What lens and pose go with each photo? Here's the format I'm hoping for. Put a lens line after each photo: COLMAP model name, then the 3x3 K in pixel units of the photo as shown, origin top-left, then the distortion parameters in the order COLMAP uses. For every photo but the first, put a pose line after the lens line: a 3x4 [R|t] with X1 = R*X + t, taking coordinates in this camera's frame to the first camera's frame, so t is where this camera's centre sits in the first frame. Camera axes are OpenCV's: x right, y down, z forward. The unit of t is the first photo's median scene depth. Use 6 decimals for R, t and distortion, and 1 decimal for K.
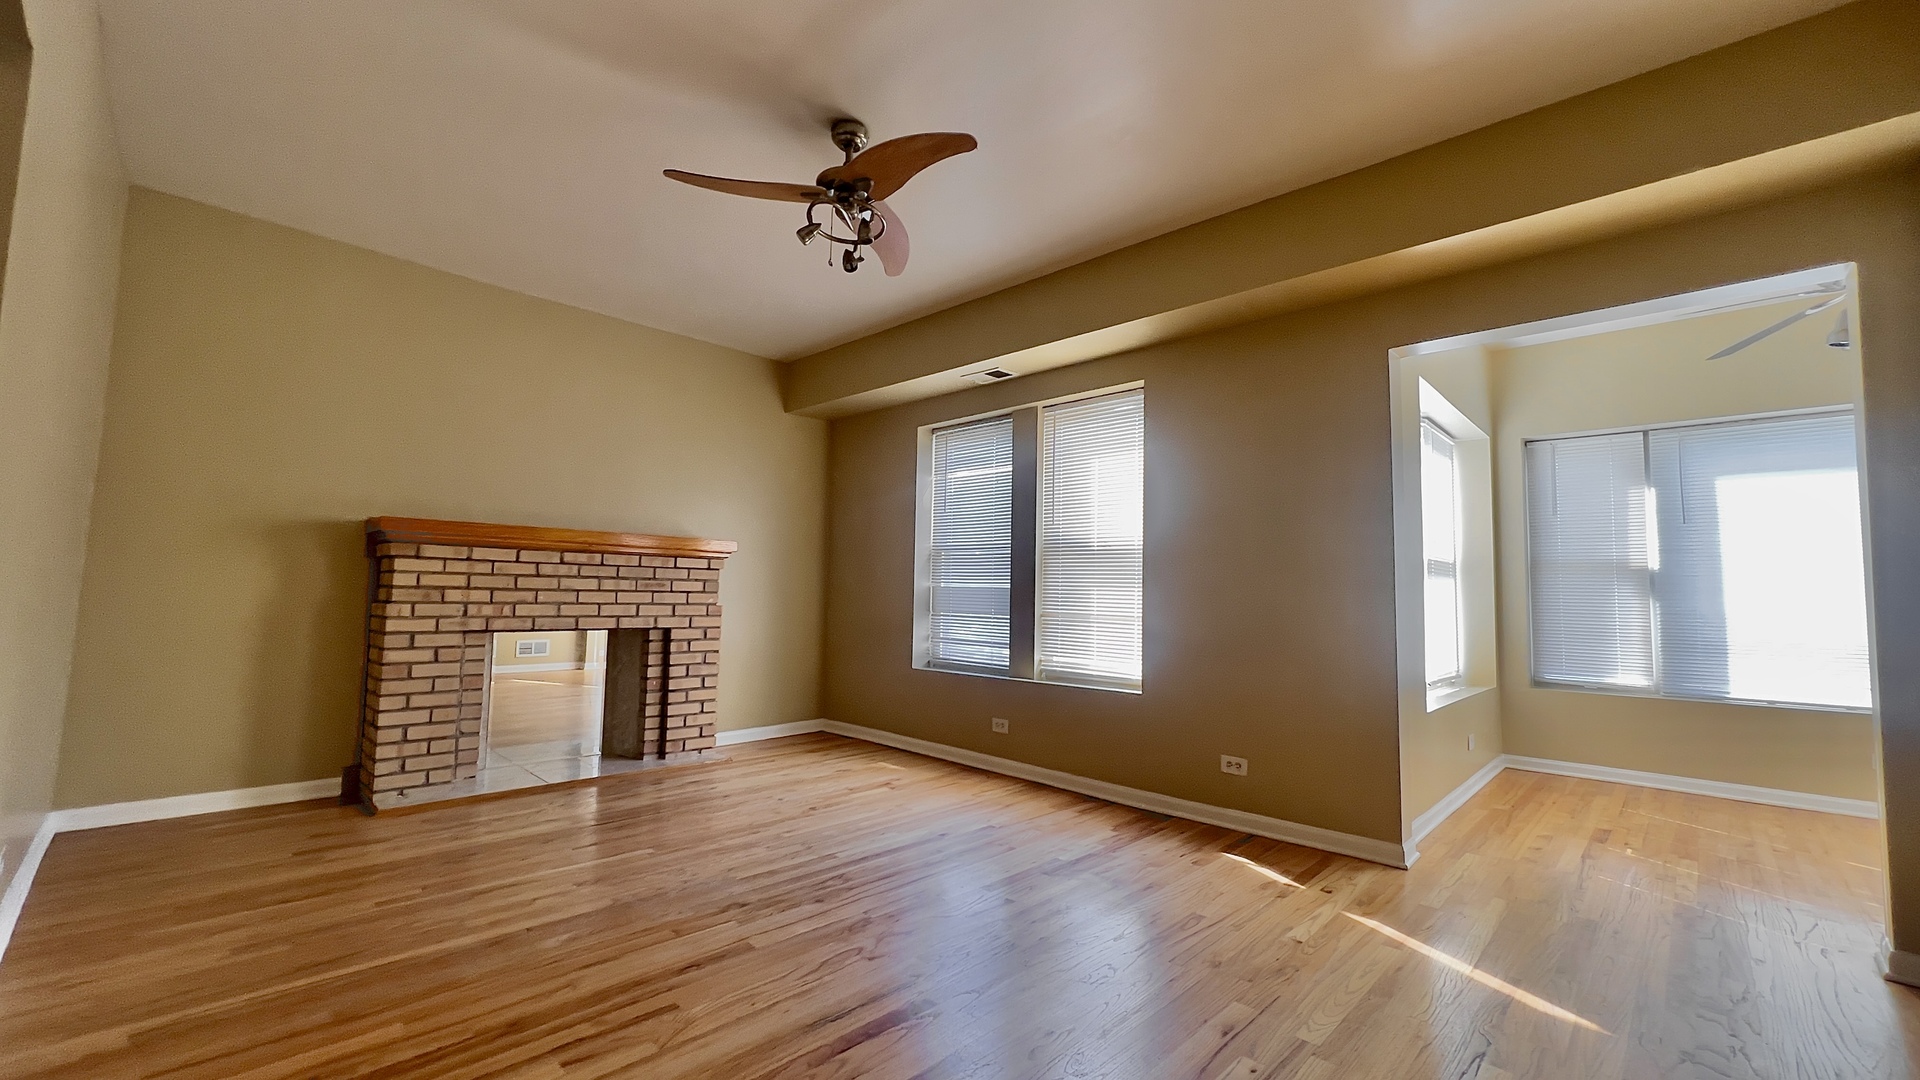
lens RADIAL K [[769.3, 0, 960.3], [0, 769.3, 537.3], [0, 0, 1]] dist [-0.000299, 0.000095]
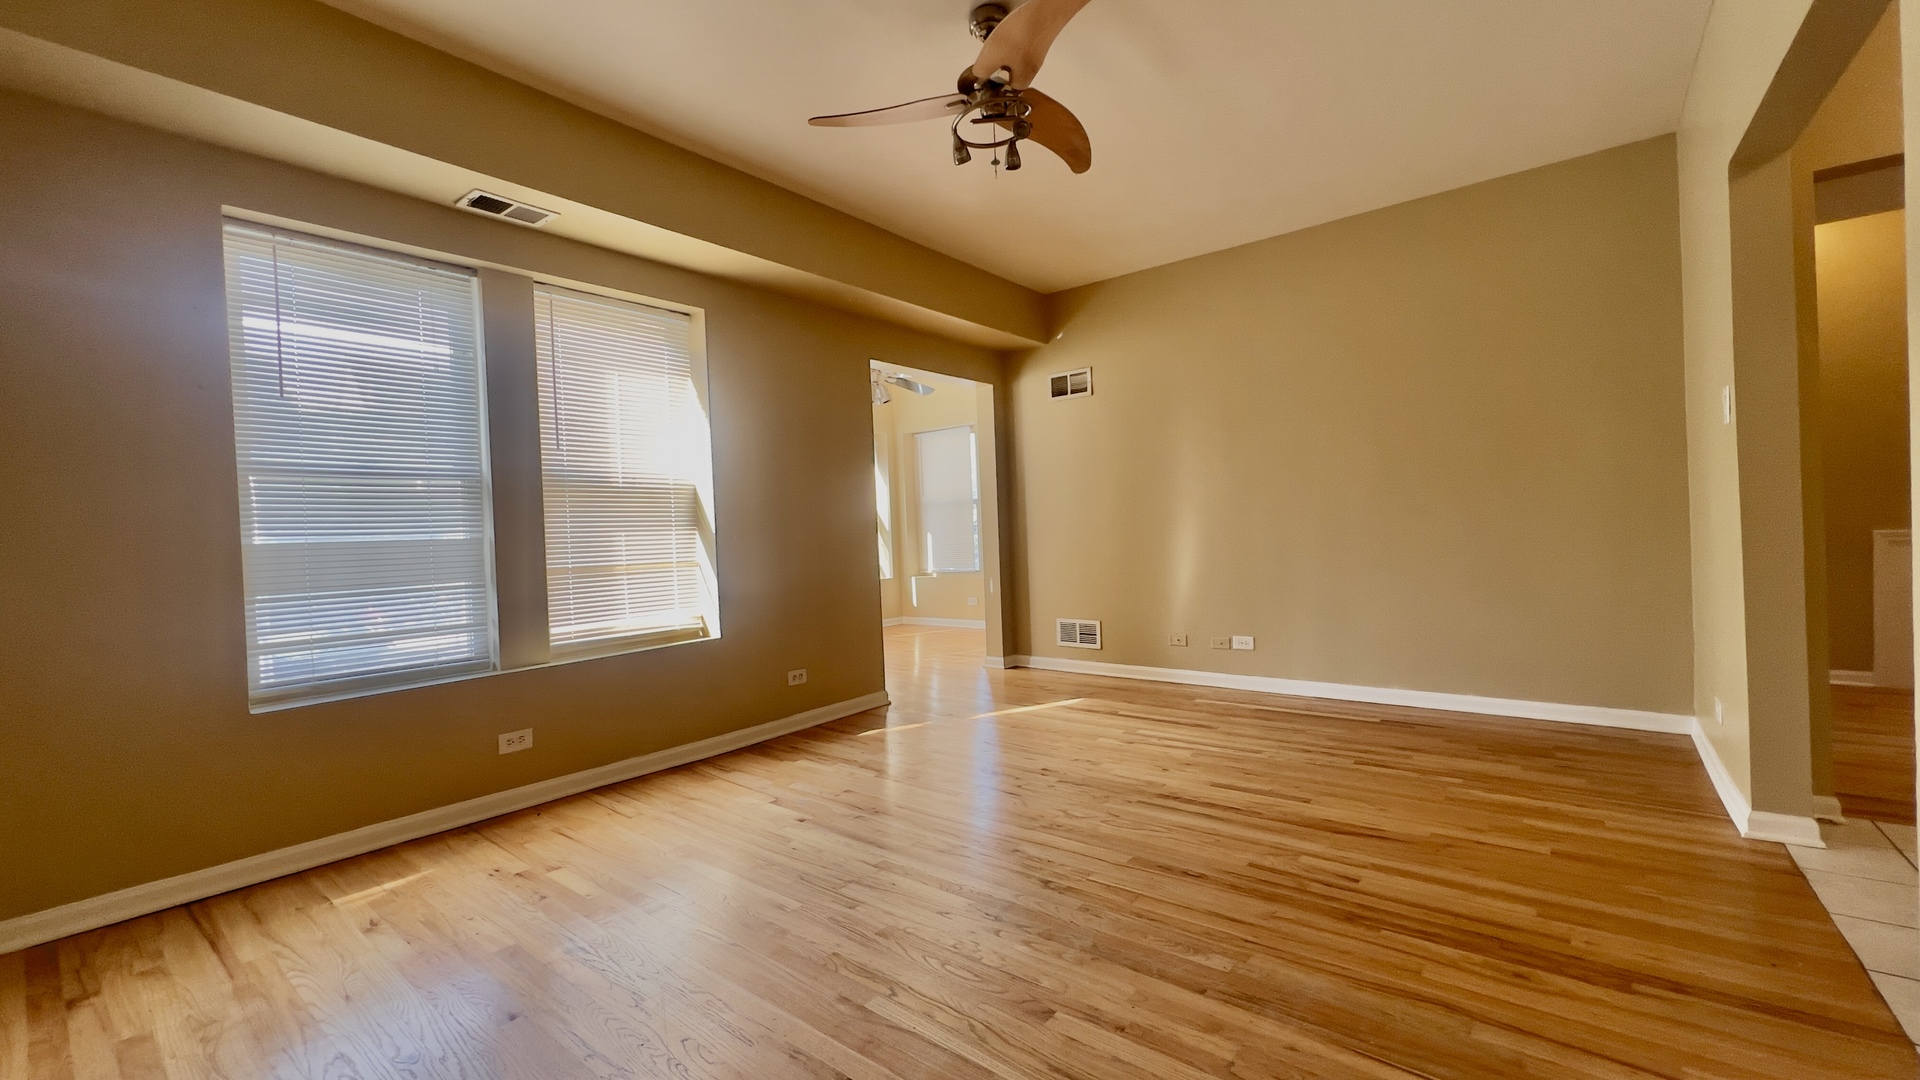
lens RADIAL K [[769.3, 0, 963.9], [0, 769.3, 538.2], [0, 0, 1]] dist [-0.000299, 0.000095]
pose [[-0.095485, -0.031503, 0.994932, -0.822865], [-0.036567, 0.998935, 0.028120, 0.041785], [-0.994759, -0.033697, -0.096535, 0.857691]]
